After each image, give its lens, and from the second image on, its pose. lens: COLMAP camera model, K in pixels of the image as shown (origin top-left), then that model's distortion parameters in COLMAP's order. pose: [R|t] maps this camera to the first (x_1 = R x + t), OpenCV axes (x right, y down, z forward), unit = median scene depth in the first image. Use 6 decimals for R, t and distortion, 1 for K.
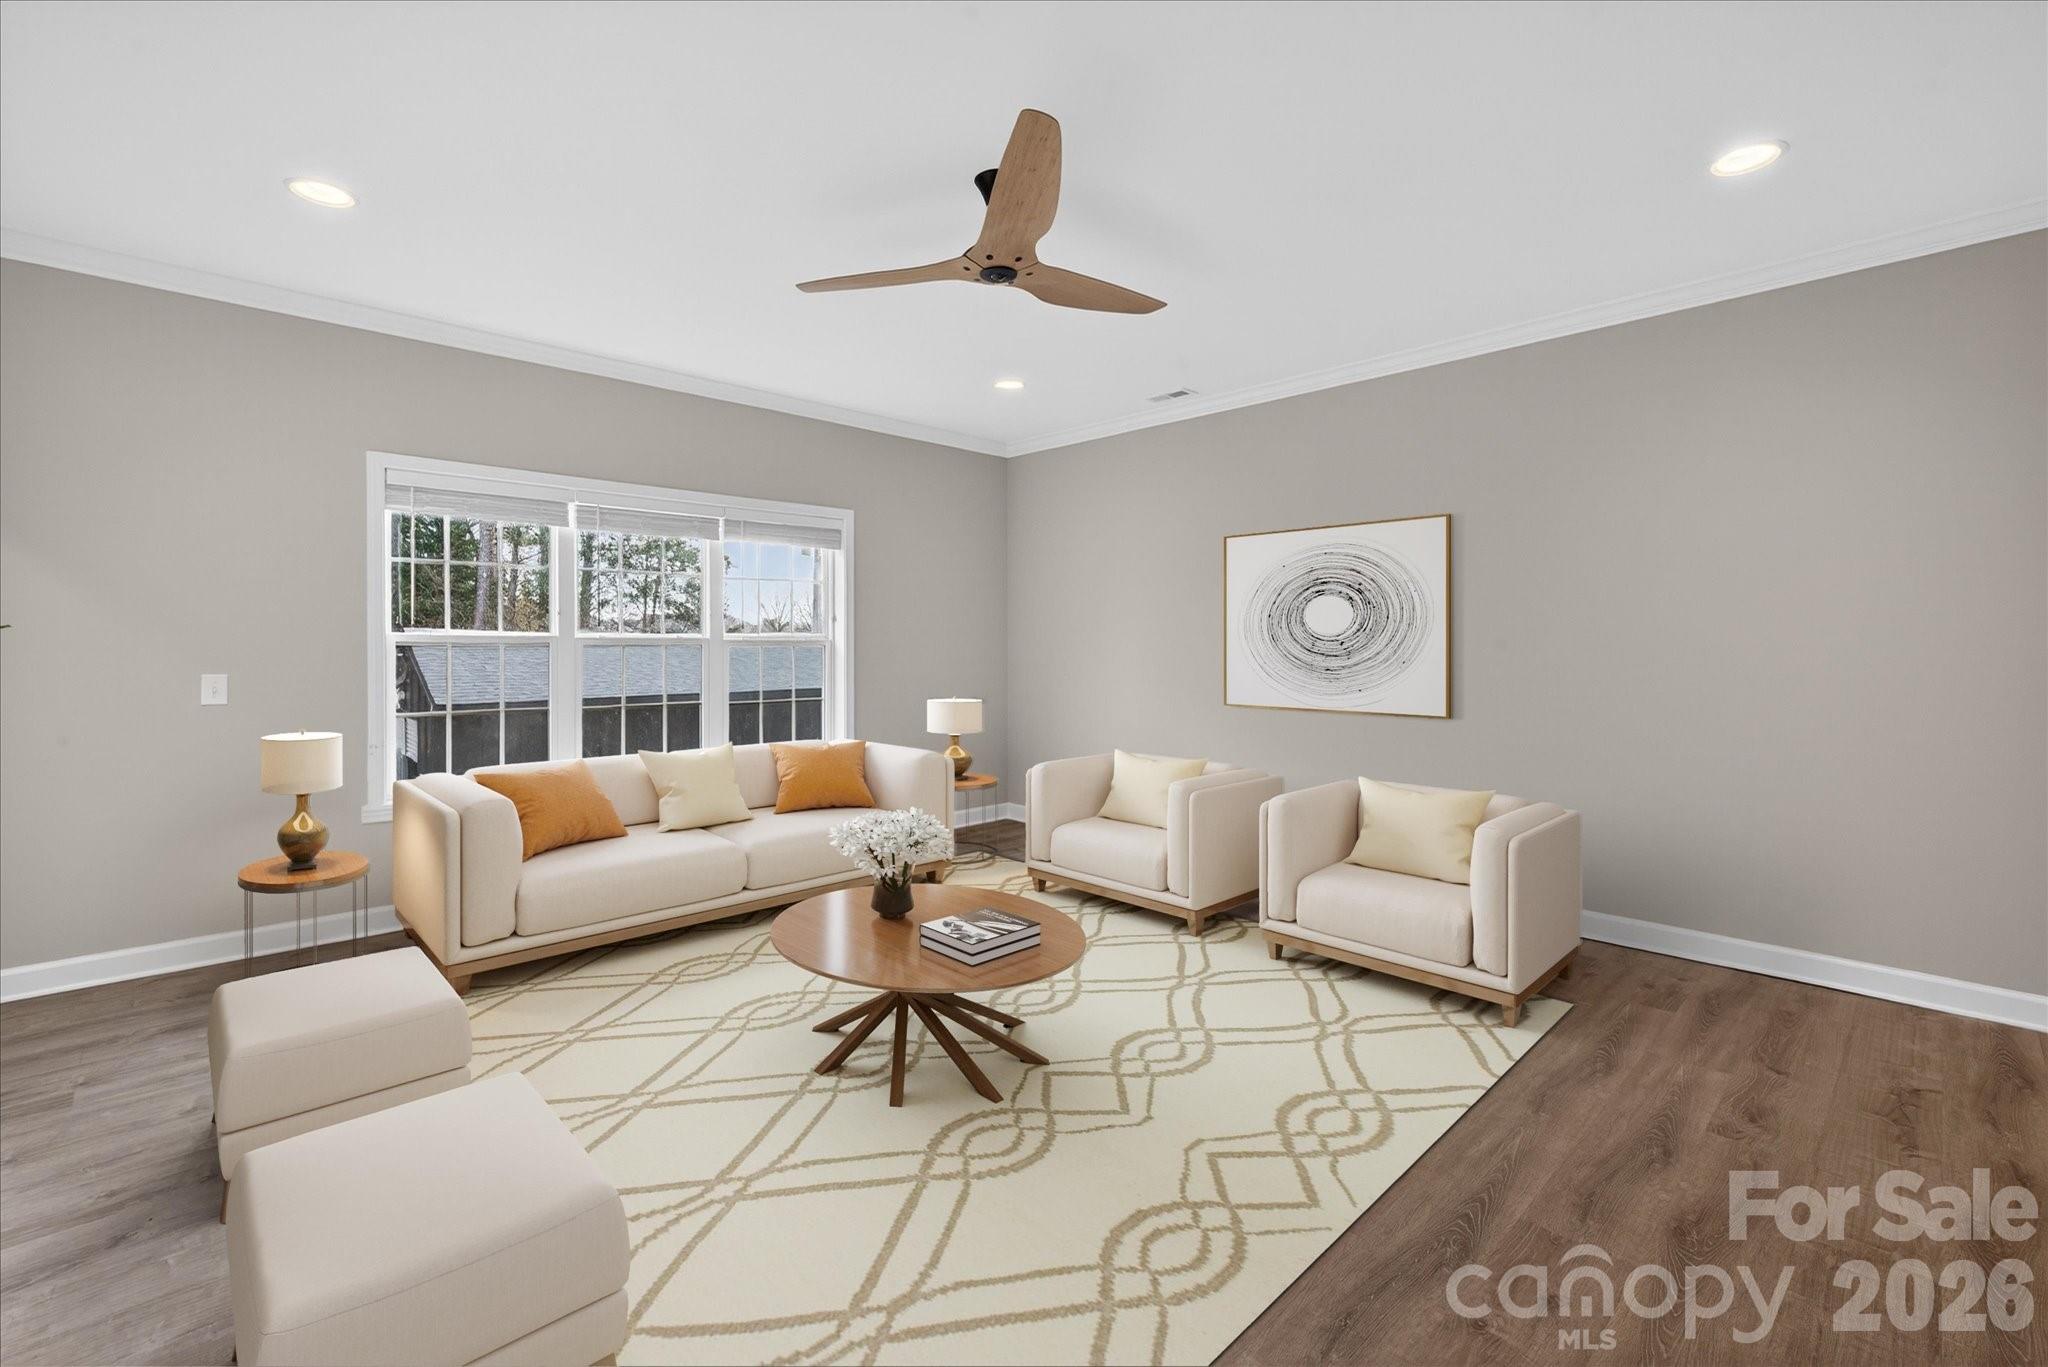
lens RADIAL K [[882.9, 0, 1022.7], [0, 882.9, 661.5], [0, 0, 1]] dist [0.005226, 0.000402]
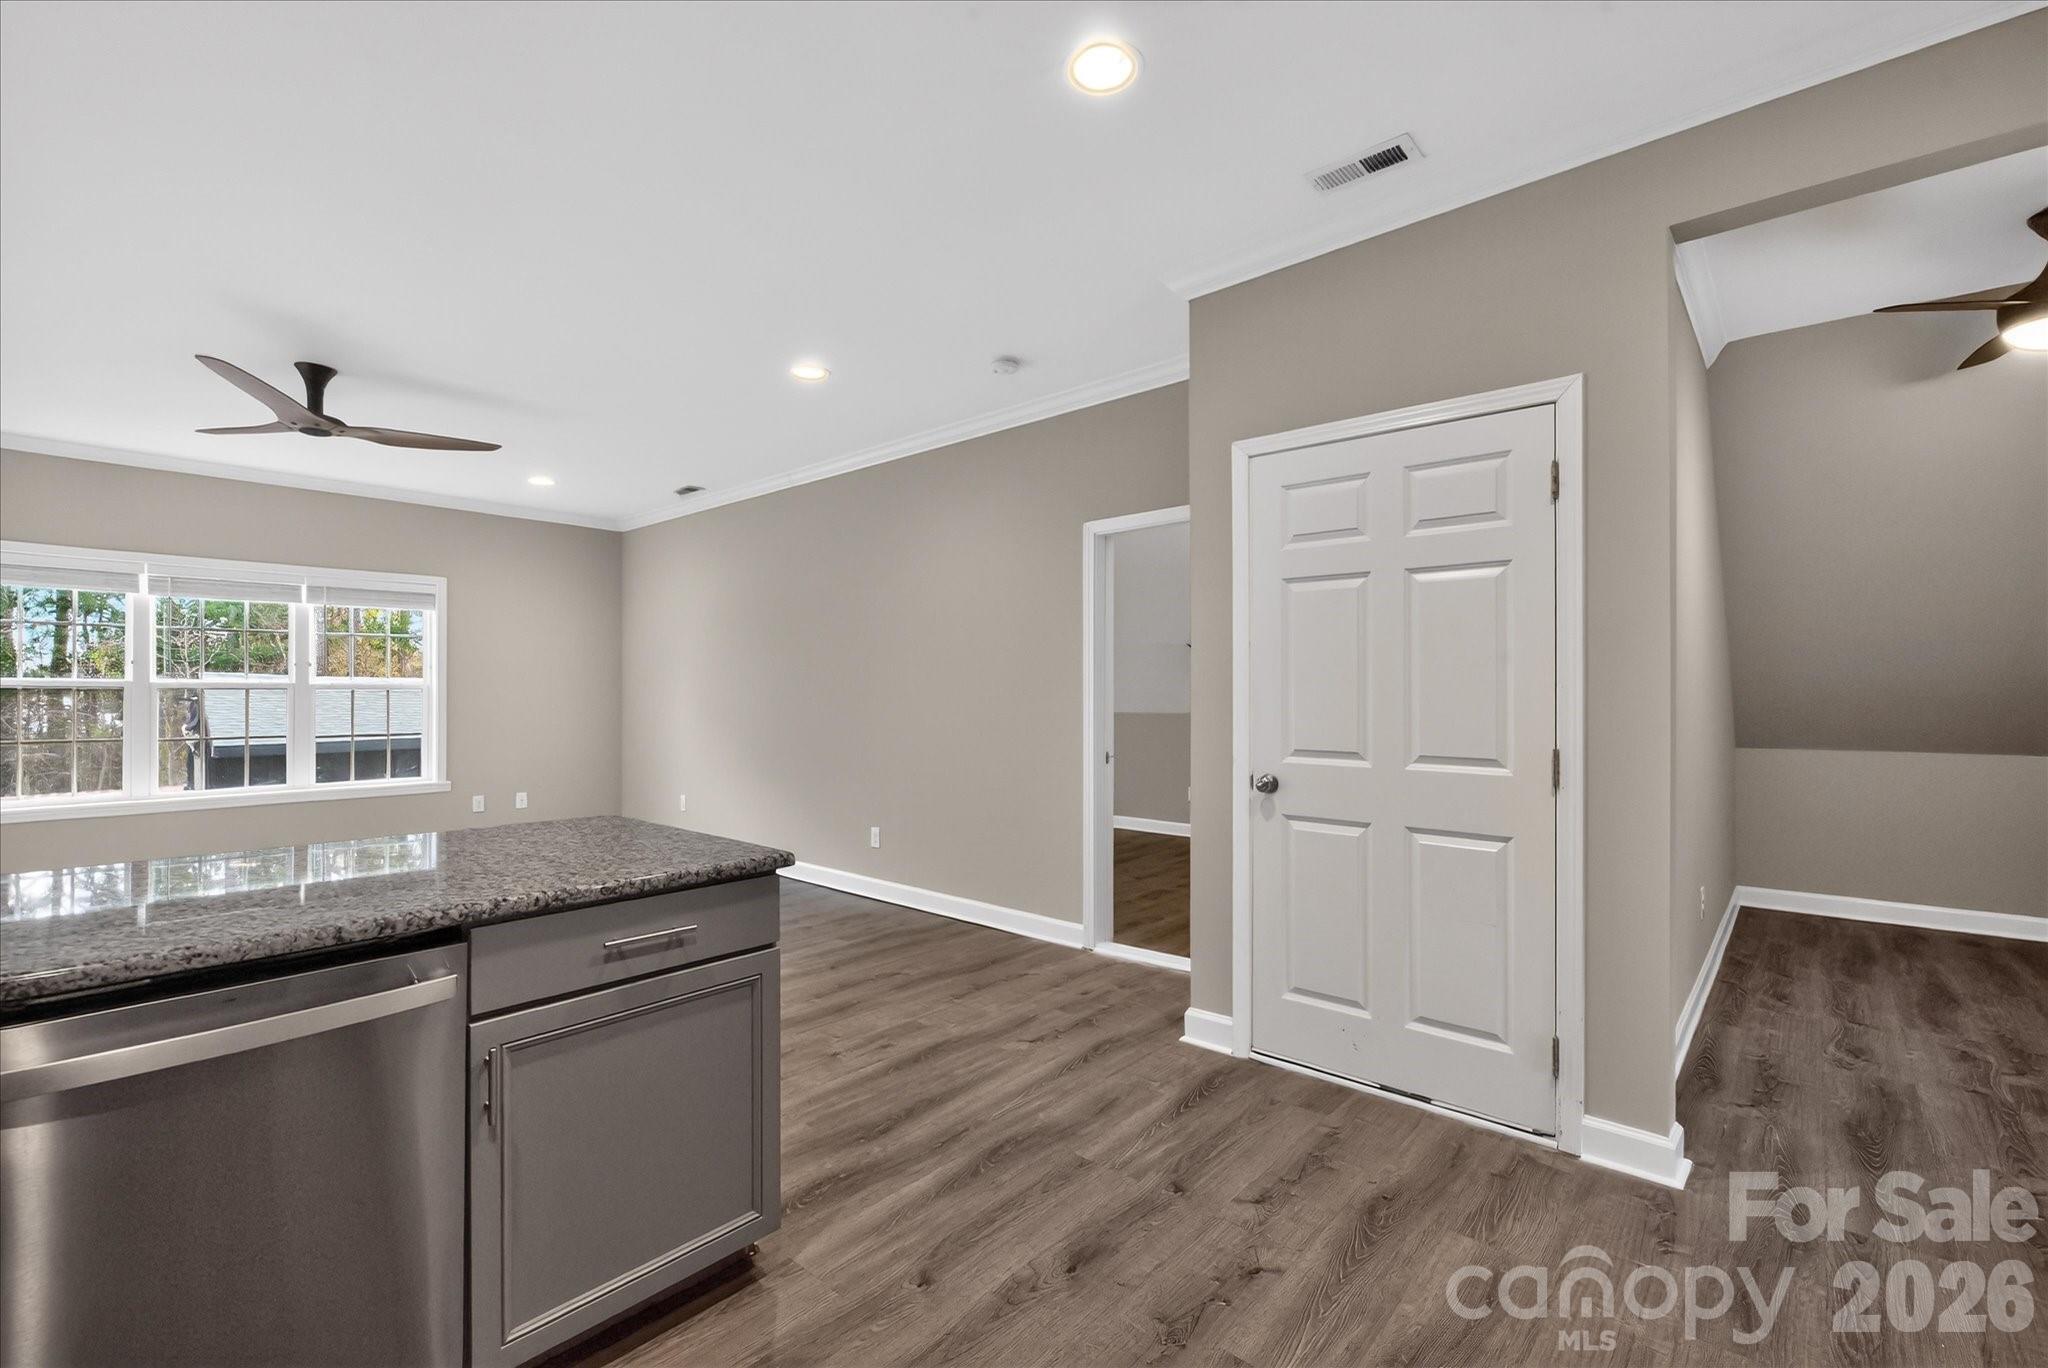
lens RADIAL K [[882.9, 0, 1024.0], [0, 882.9, 691.6], [0, 0, 1]] dist [0.005226, 0.000402]
pose [[0.998318, 0.001624, 0.057957, 0.536397], [-0.000609, 0.999846, -0.017520, 0.007516], [-0.057976, 0.017455, 0.998165, -0.263768]]
